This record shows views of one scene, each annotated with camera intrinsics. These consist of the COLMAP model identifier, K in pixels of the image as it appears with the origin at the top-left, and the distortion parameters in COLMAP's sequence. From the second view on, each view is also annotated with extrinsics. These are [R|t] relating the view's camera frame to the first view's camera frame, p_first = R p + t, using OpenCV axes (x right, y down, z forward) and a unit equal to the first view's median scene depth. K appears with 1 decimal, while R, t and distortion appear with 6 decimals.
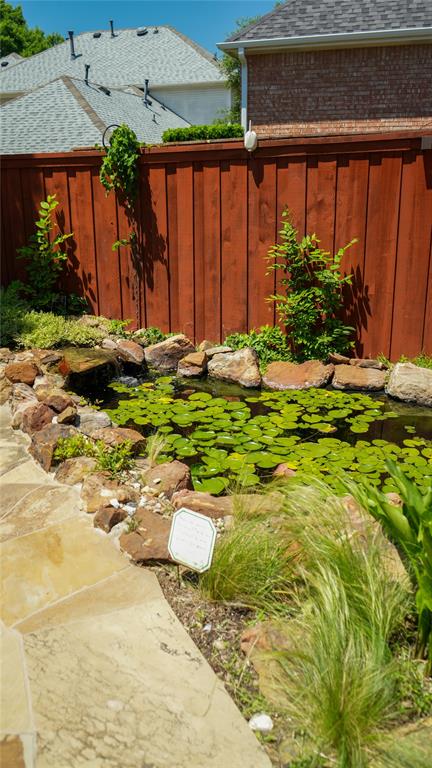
lens RADIAL K [[611.1, 0, 216.1], [0, 611.1, 385.1], [0, 0, 1]] dist [-0.011842, 0.013340]
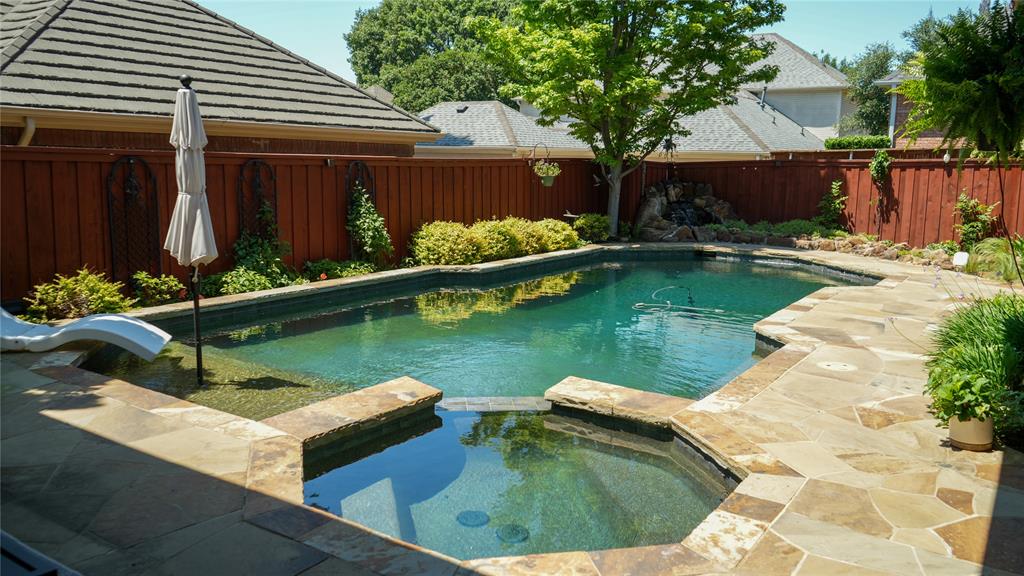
lens RADIAL K [[814.9, 0, 509.6], [0, 814.9, 285.1], [0, 0, 1]] dist [-0.011842, 0.013340]
pose [[0.960033, 0.069442, -0.271135, -0.610867], [-0.118469, 0.978494, -0.168865, 0.717570], [0.253578, 0.194237, 0.947613, -2.052623]]
